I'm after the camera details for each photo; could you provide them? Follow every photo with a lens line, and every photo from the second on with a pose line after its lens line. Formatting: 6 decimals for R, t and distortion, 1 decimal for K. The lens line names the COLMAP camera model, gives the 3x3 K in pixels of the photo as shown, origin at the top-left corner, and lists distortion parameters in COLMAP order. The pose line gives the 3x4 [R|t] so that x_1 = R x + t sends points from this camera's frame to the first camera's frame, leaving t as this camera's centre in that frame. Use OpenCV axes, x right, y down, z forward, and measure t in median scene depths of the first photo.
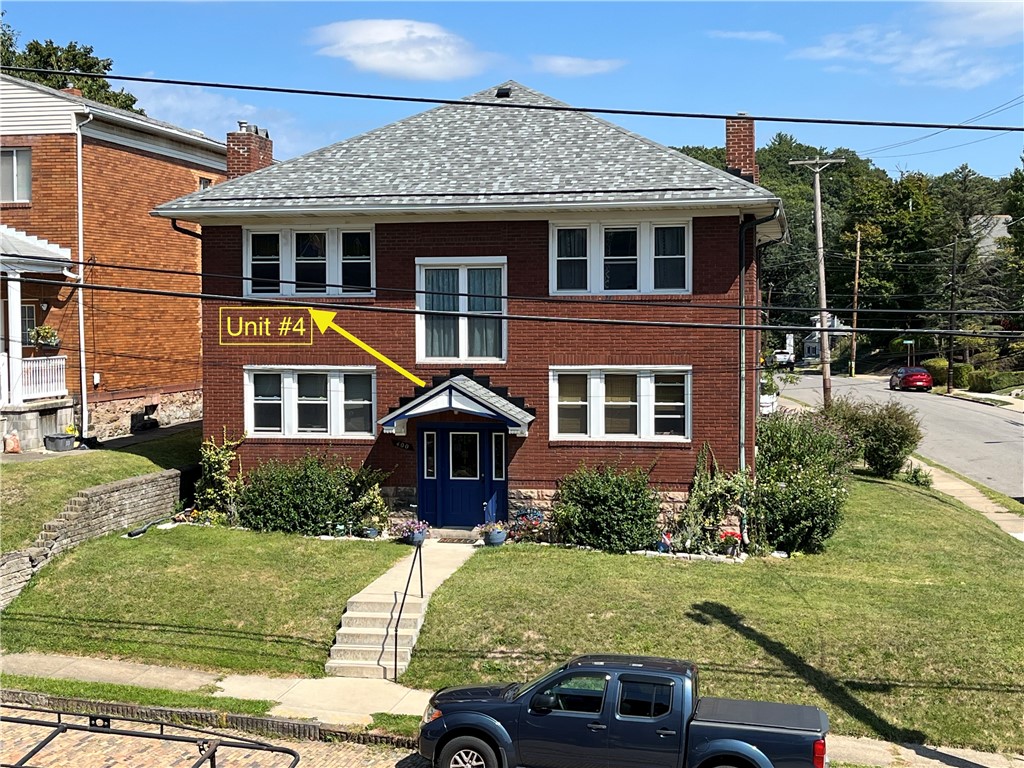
lens RADIAL K [[1513.1, 0, 508.0], [0, 1513.1, 381.7], [0, 0, 1]] dist [0.024847, 0.000000]
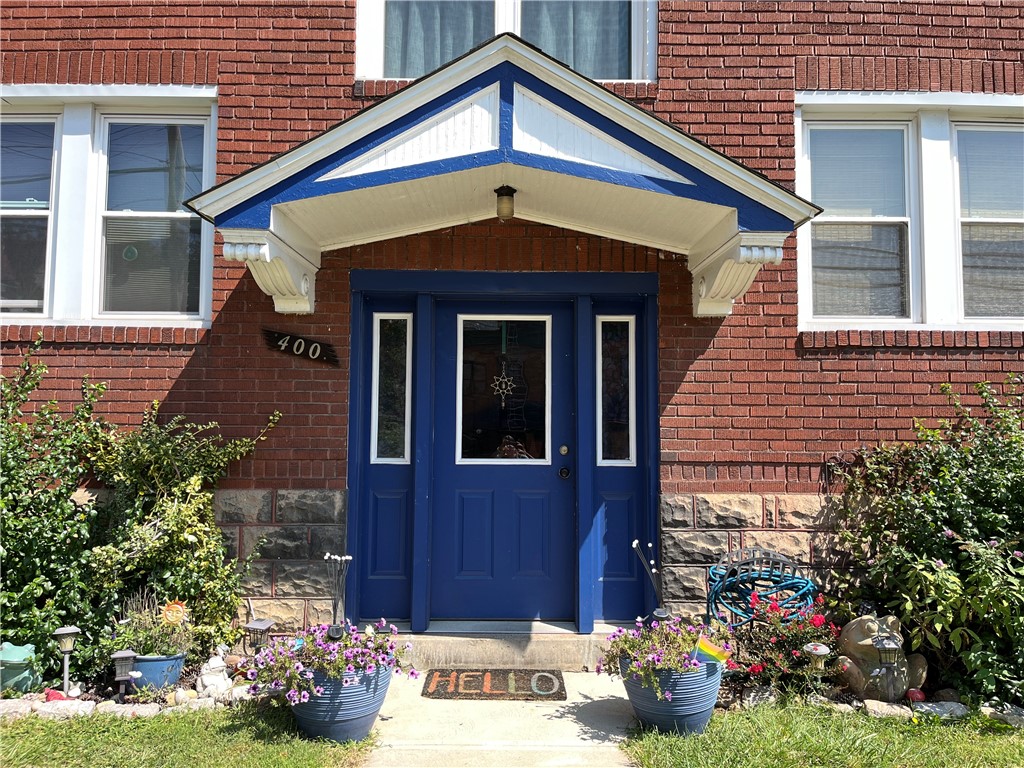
lens RADIAL K [[780.8, 0, 515.9], [0, 780.8, 380.5], [0, 0, 1]] dist [0.048318, -0.051076]
pose [[0.979462, 0.028145, 0.199653, -0.057485], [-0.003626, 0.992508, -0.122126, 0.065662], [-0.201594, 0.118894, 0.972226, 0.825686]]
